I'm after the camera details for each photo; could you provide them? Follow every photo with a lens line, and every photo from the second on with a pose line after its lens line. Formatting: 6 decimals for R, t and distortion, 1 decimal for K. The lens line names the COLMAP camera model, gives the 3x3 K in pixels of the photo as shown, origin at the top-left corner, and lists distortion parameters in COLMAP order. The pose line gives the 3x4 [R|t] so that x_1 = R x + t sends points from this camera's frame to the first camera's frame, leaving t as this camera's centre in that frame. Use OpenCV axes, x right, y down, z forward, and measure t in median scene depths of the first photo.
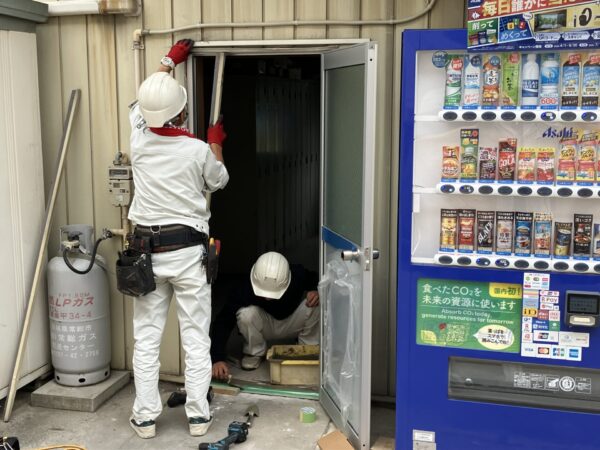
lens RADIAL K [[803.8, 0, 300.0], [0, 803.8, 225.0], [0, 0, 1]] dist [-0.010358, 0.005441]
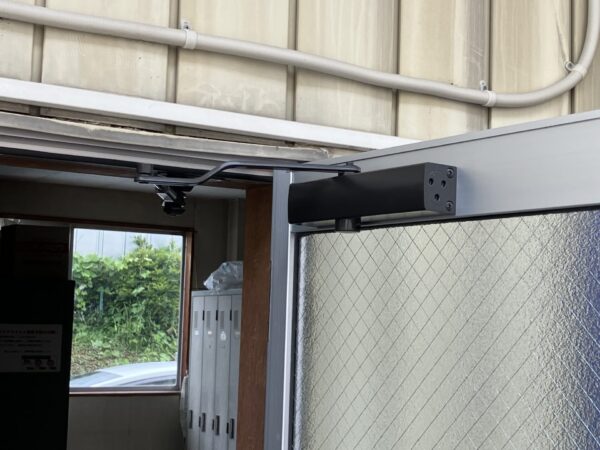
lens RADIAL K [[1018.4, 0, 300.0], [0, 1018.4, 225.0], [0, 0, 1]] dist [0.068496, 0.061203]
pose [[0.717788, 0.091805, 0.690183, -0.195774], [0.074058, 0.975579, -0.206787, -0.132158], [-0.692312, 0.199543, 0.693460, 0.792835]]
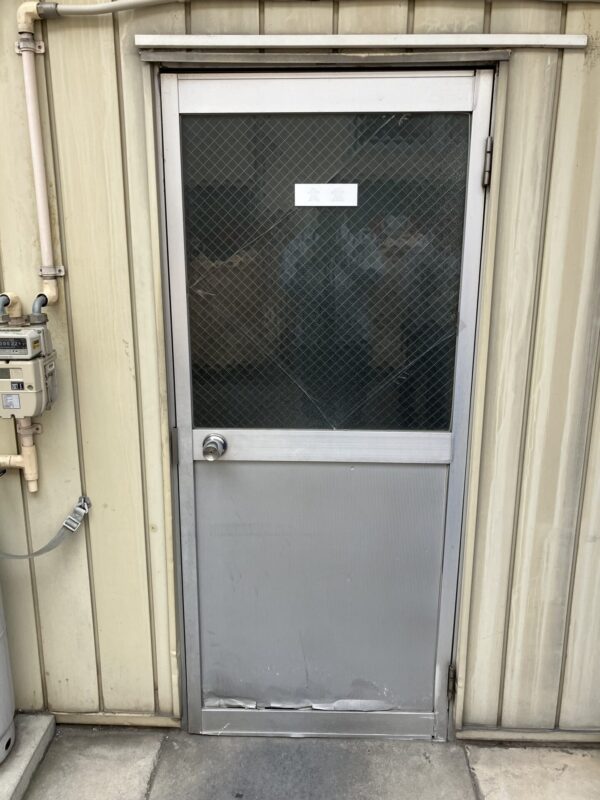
lens RADIAL K [[667.1, 0, 300.0], [0, 667.1, 400.0], [0, 0, 1]] dist [0.001742, -0.015769]
pose [[0.977419, -0.051224, 0.205010, -0.156320], [0.028858, 0.993442, 0.110635, -0.076116], [-0.209333, -0.102220, 0.972487, 0.659270]]
